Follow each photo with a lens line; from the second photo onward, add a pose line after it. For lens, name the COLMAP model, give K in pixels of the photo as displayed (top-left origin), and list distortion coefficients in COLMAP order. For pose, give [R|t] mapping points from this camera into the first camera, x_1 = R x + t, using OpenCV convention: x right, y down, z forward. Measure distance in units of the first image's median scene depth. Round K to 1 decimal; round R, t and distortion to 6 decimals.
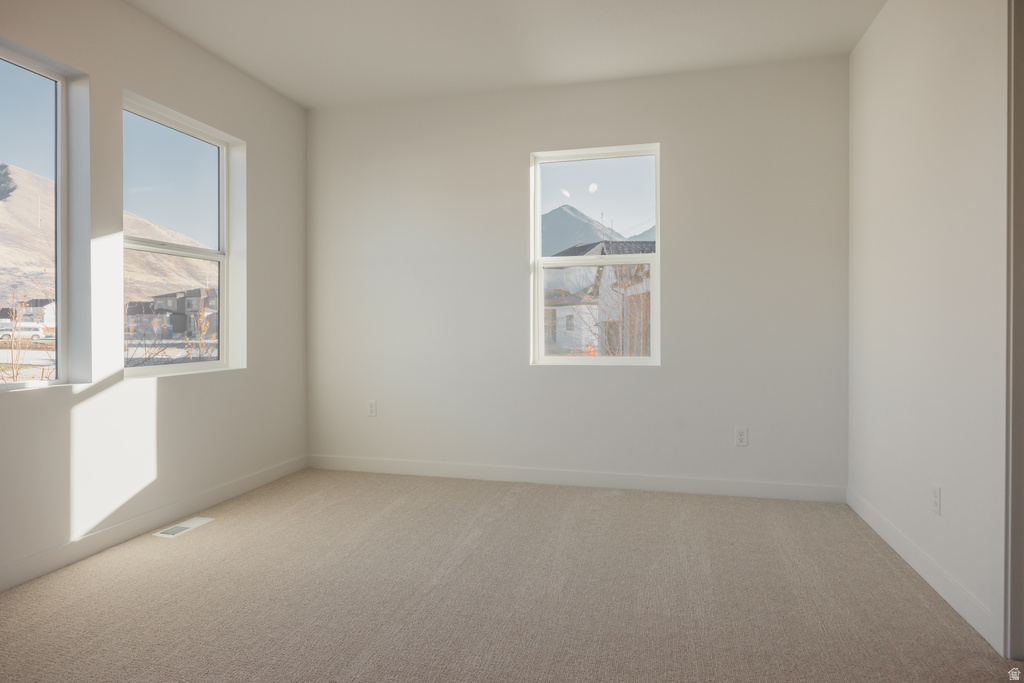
lens RADIAL K [[563.6, 0, 514.1], [0, 563.6, 332.5], [0, 0, 1]] dist [-0.001161, -0.001518]
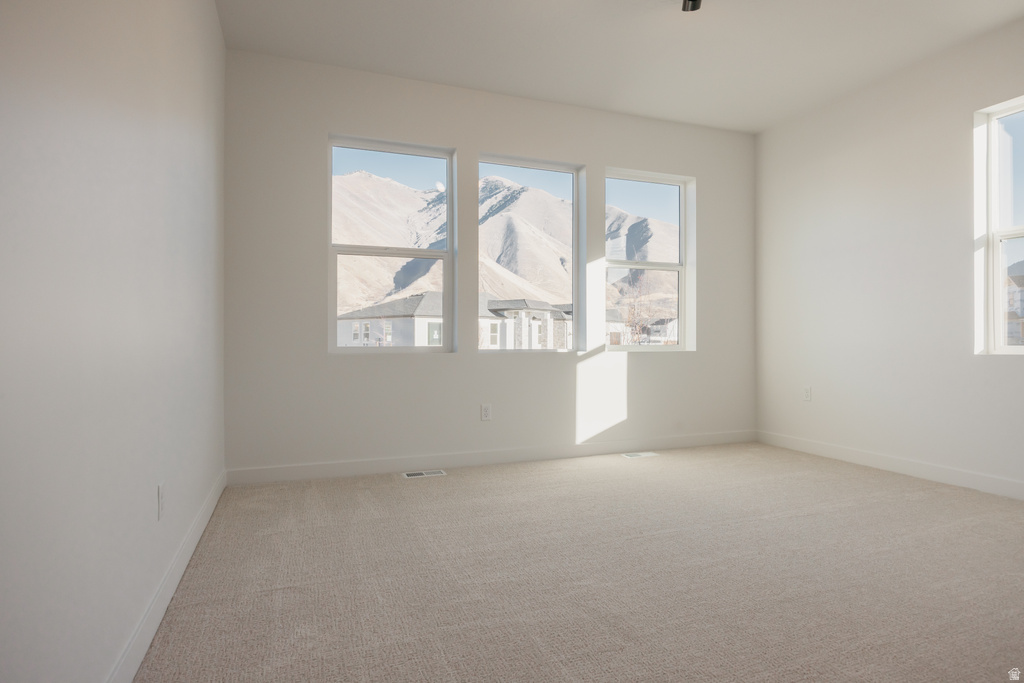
lens RADIAL K [[562.4, 0, 529.2], [0, 562.4, 337.5], [0, 0, 1]] dist [0.005965, 0.001215]
pose [[0.587456, -0.004966, -0.809241, 0.347747], [-0.008449, 0.999889, -0.012269, 0.051391], [0.809212, 0.014045, 0.587349, -0.072285]]
